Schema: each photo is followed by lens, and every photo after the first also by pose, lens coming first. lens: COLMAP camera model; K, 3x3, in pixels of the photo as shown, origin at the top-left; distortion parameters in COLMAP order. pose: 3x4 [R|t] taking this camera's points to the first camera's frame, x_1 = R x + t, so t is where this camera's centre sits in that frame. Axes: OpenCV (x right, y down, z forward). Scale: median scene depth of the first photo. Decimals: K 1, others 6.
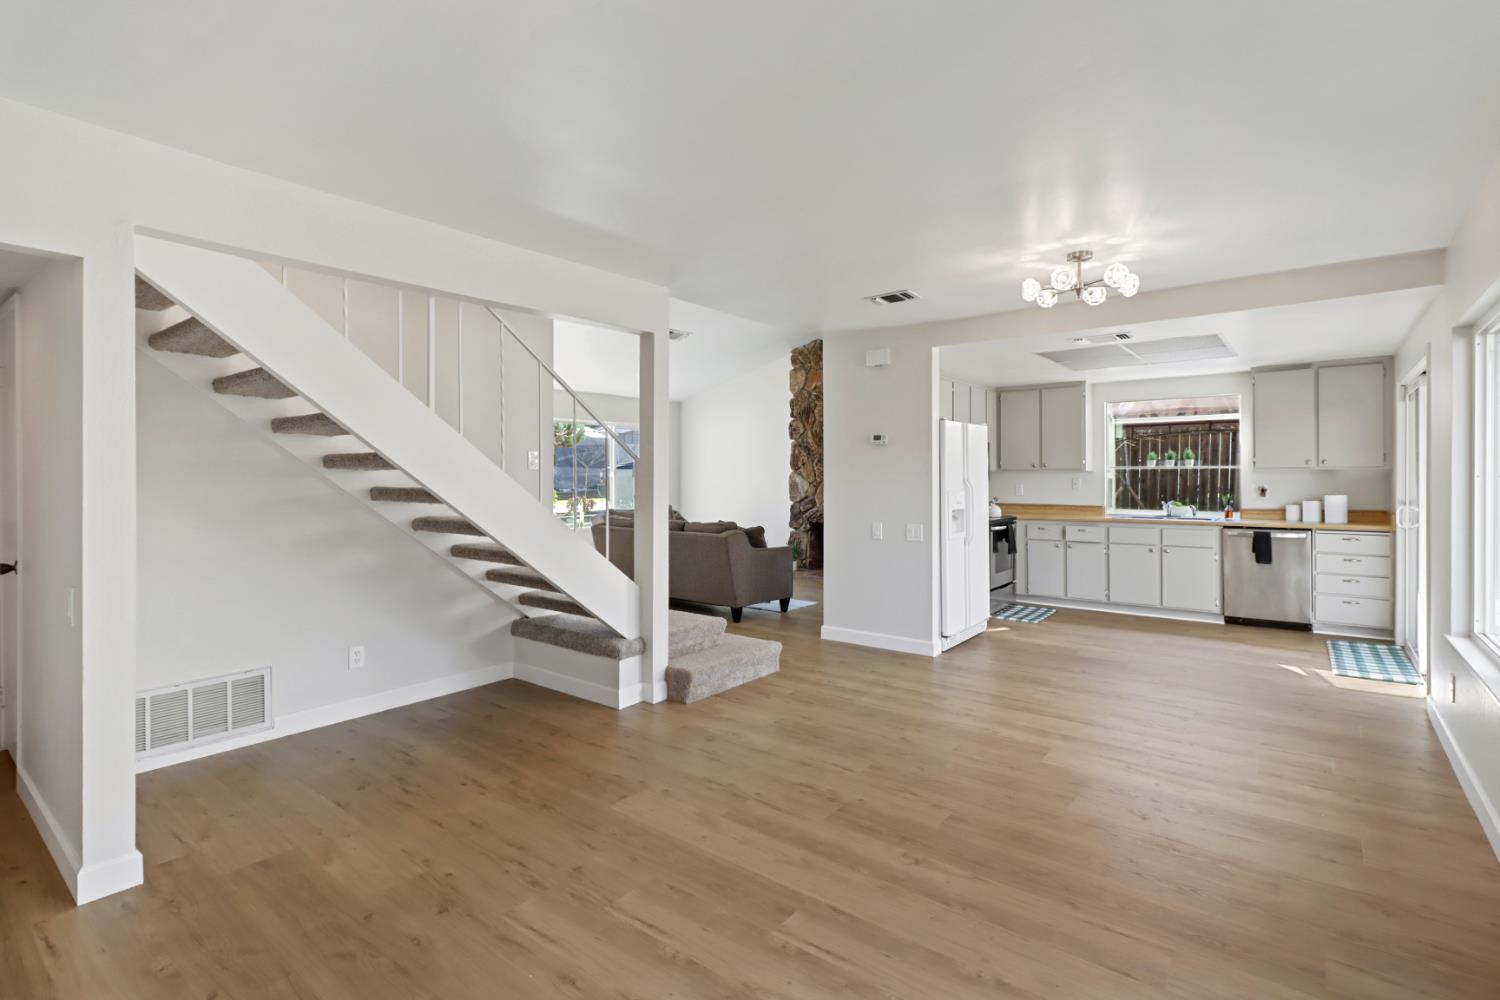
lens RADIAL K [[706.8, 0, 752.4], [0, 706.8, 474.0], [0, 0, 1]] dist [0.001488, 0.000242]
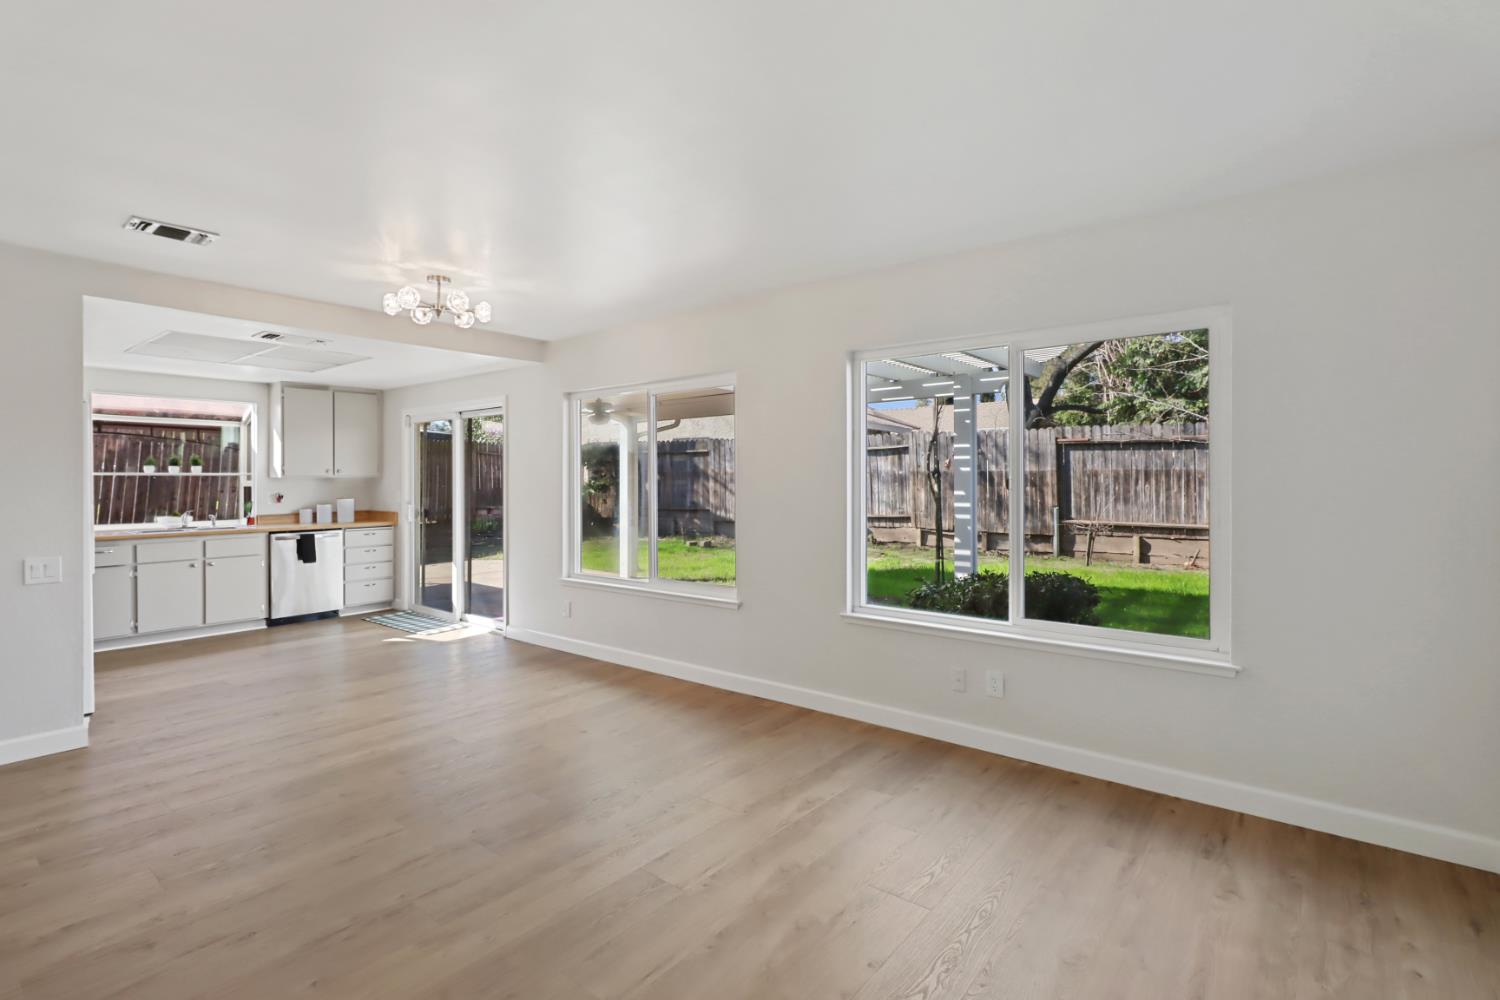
lens RADIAL K [[706.8, 0, 752.4], [0, 706.8, 474.0], [0, 0, 1]] dist [0.001488, 0.000242]
pose [[0.009337, 0.011716, 0.999888, -0.508227], [0.002013, 0.999929, -0.011736, 0.004140], [-0.999954, 0.002122, 0.009313, 0.412593]]
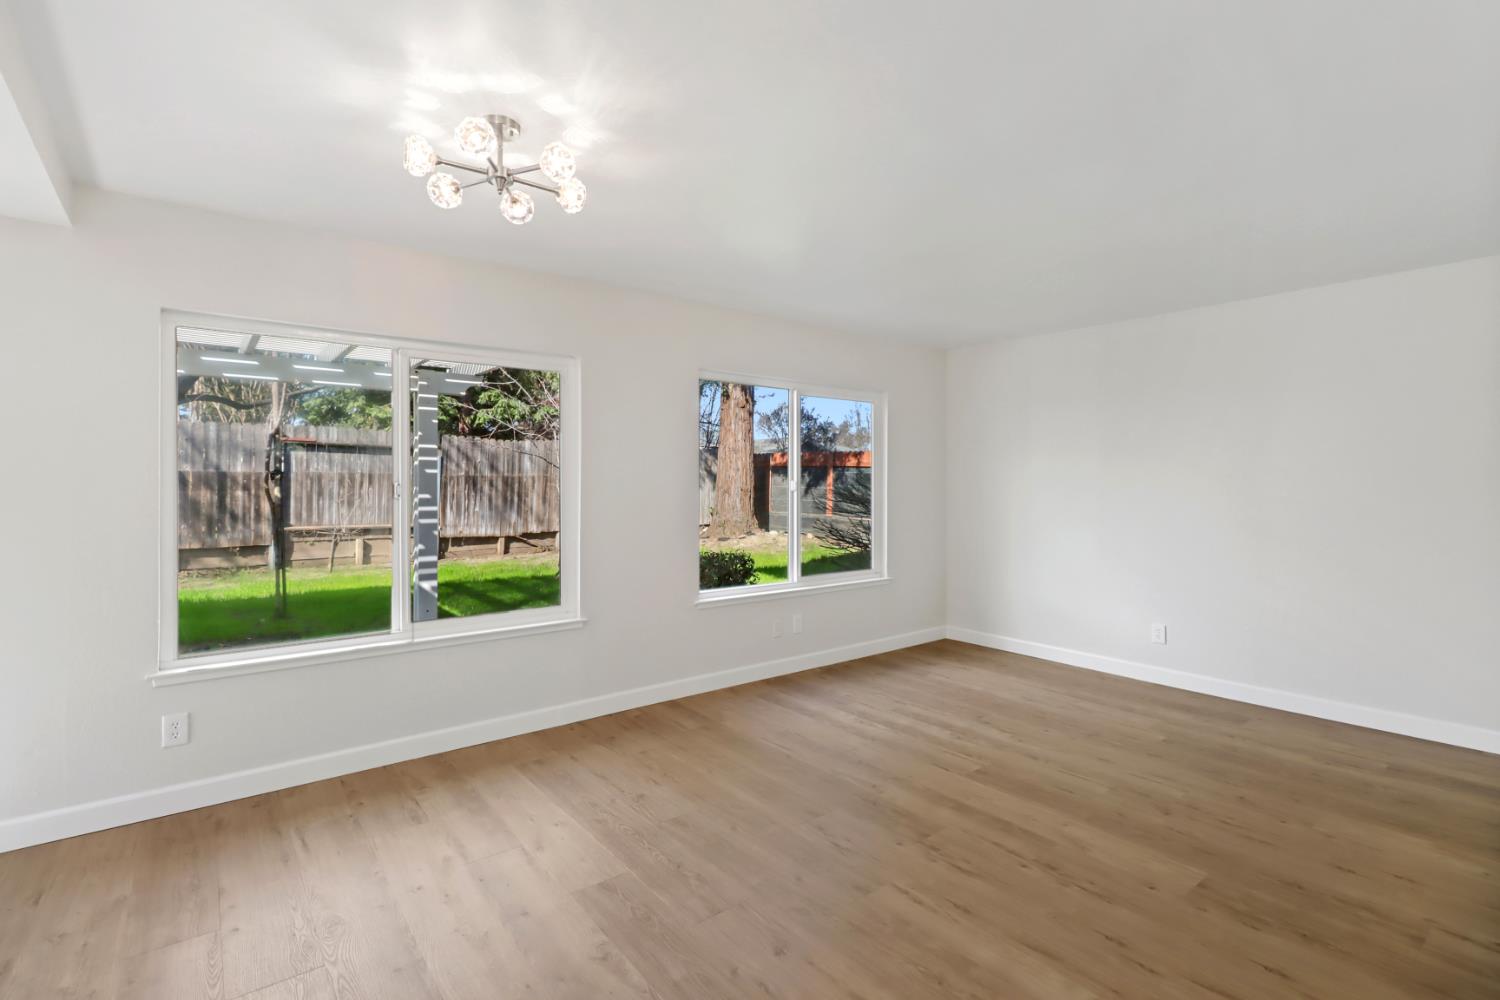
lens RADIAL K [[702.0, 0, 752.6], [0, 702.0, 482.4], [0, 0, 1]] dist [-0.001210, -0.000240]
pose [[-0.973583, 0.001760, 0.228325, 0.086553], [0.001241, 0.999996, -0.002418, 0.003177], [-0.228329, -0.002070, -0.973582, 1.258360]]
